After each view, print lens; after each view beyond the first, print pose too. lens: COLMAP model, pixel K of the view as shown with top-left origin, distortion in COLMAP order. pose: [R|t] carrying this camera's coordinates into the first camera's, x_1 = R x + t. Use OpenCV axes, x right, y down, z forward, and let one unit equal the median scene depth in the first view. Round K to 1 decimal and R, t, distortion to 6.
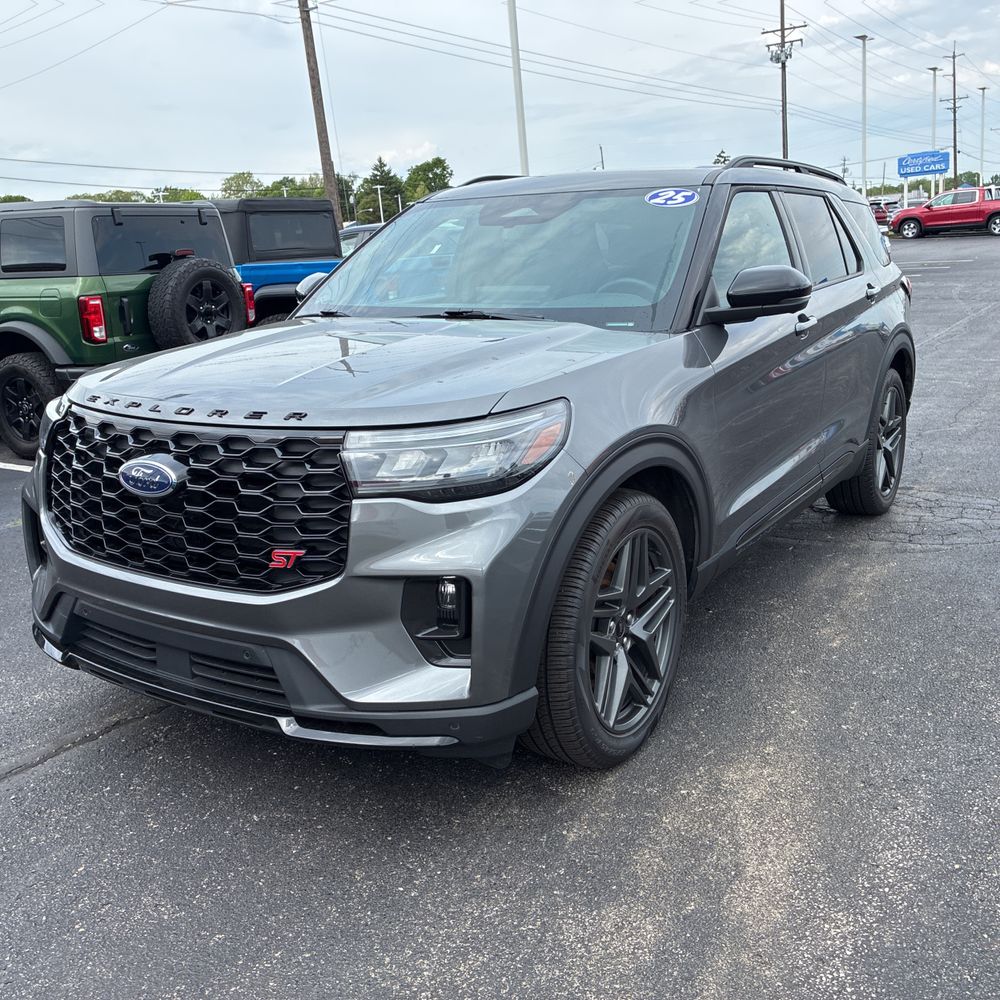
lens RADIAL K [[1011.6, 0, 503.2], [0, 1011.6, 493.8], [0, 0, 1]] dist [0.018473, 0.000000]
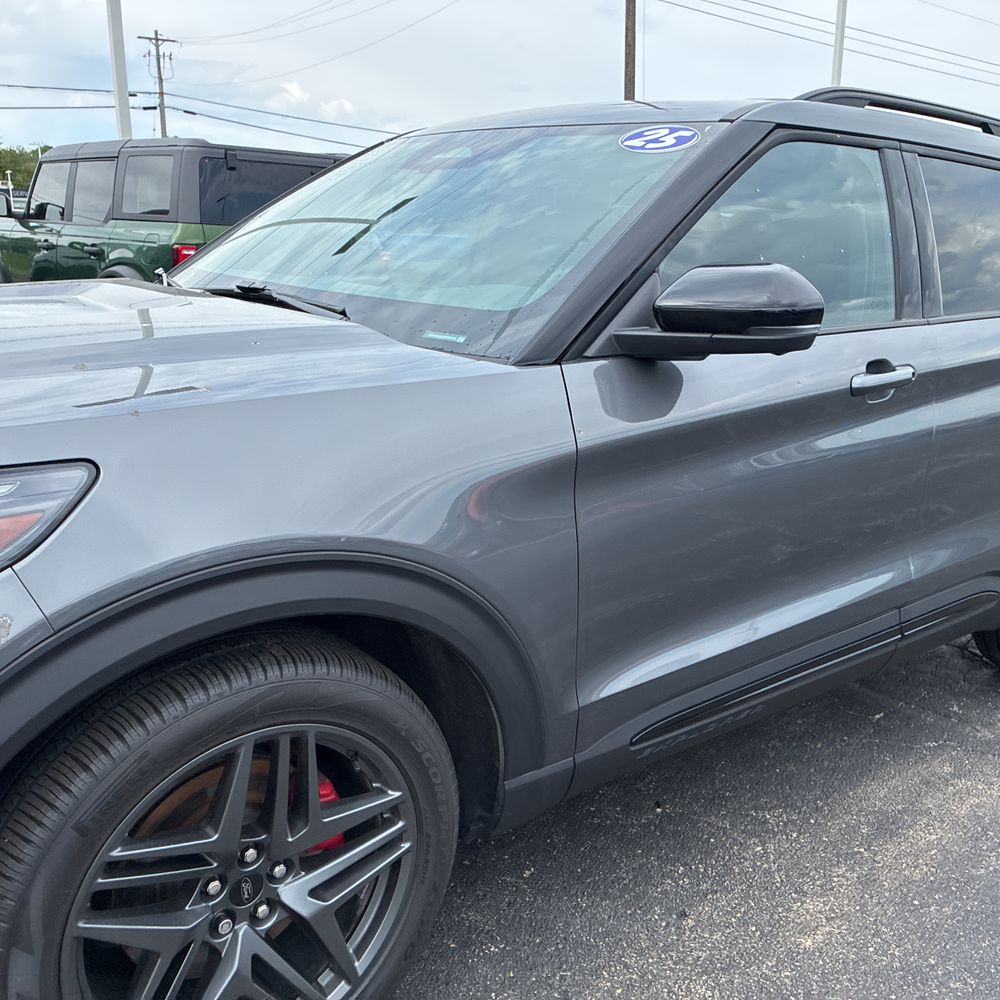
lens RADIAL K [[1011.6, 0, 495.7], [0, 1011.6, 511.5], [0, 0, 1]] dist [0.018473, 0.000000]
pose [[0.945337, 0.165341, -0.281071, 0.295704], [-0.158580, 0.986236, 0.046799, -0.093370], [0.284940, 0.000331, 0.958545, 0.422841]]
